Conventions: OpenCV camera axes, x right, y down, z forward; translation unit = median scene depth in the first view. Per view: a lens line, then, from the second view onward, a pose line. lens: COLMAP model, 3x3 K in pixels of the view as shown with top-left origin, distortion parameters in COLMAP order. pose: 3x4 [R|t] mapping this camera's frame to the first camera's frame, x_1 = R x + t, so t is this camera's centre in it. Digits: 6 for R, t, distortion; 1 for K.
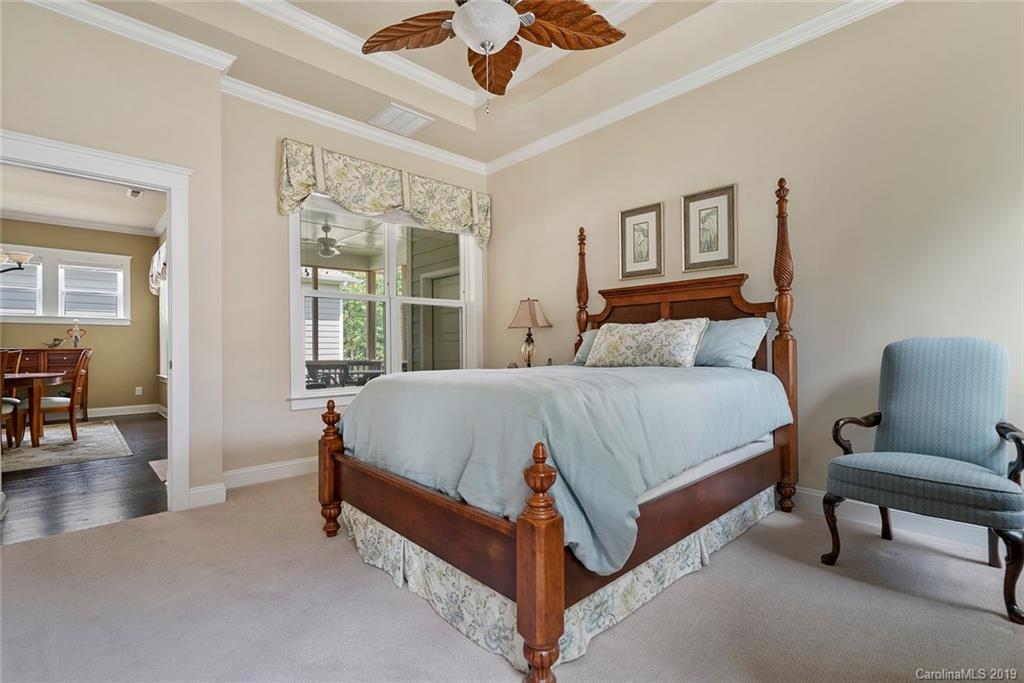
lens RADIAL K [[466.4, 0, 510.3], [0, 466.4, 343.8], [0, 0, 1]] dist [-0.002009, 0.000227]
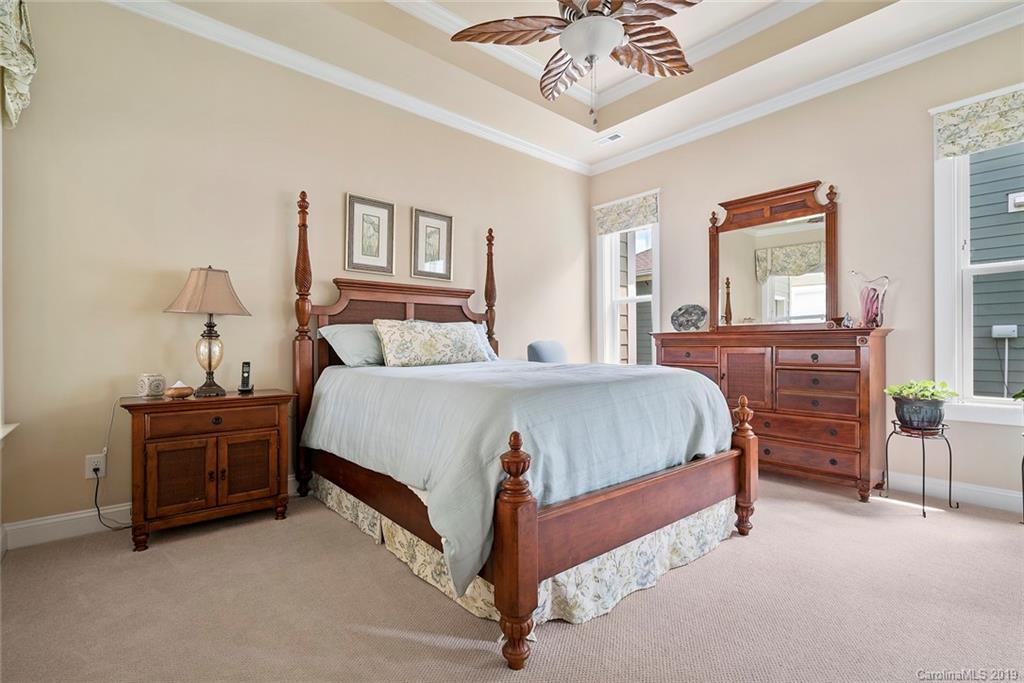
lens RADIAL K [[464.4, 0, 512.0], [0, 464.4, 341.5], [0, 0, 1]] dist [-0.014158, 0.000072]
pose [[0.047391, 0.014178, 0.998776, -0.769073], [-0.003624, 0.999895, -0.014022, 0.012642], [-0.998870, -0.002955, 0.047438, 0.790468]]
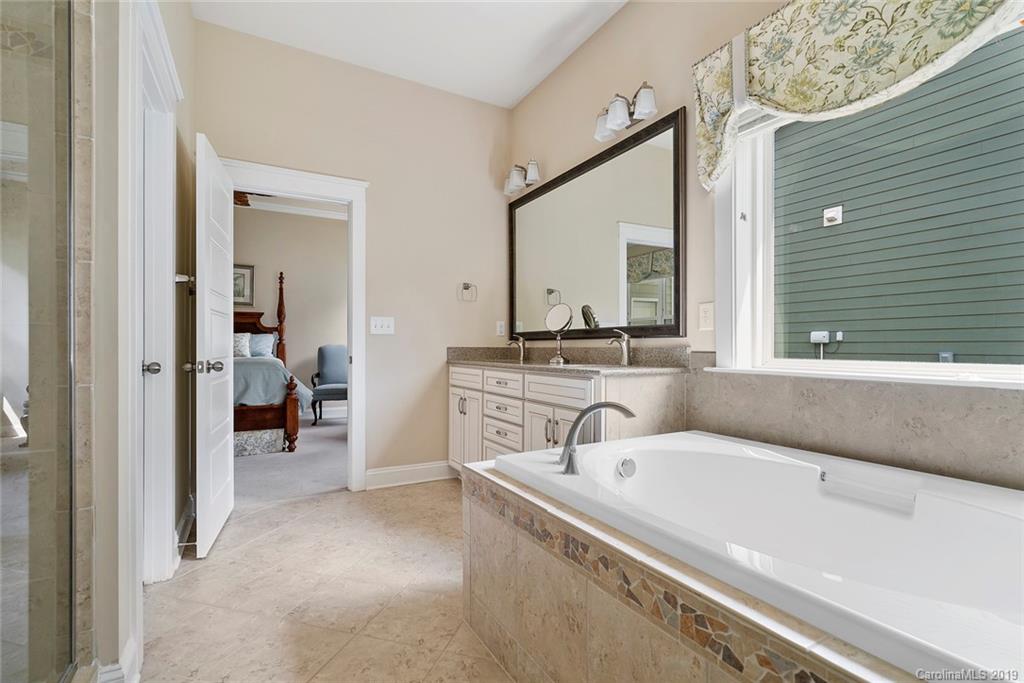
lens RADIAL K [[466.4, 0, 510.3], [0, 466.4, 343.8], [0, 0, 1]] dist [-0.002009, 0.000227]
pose [[0.236156, 0.016058, 0.971582, -1.210283], [-0.009709, 0.999853, -0.014166, 0.008627], [-0.971667, -0.006088, 0.236277, -0.543756]]
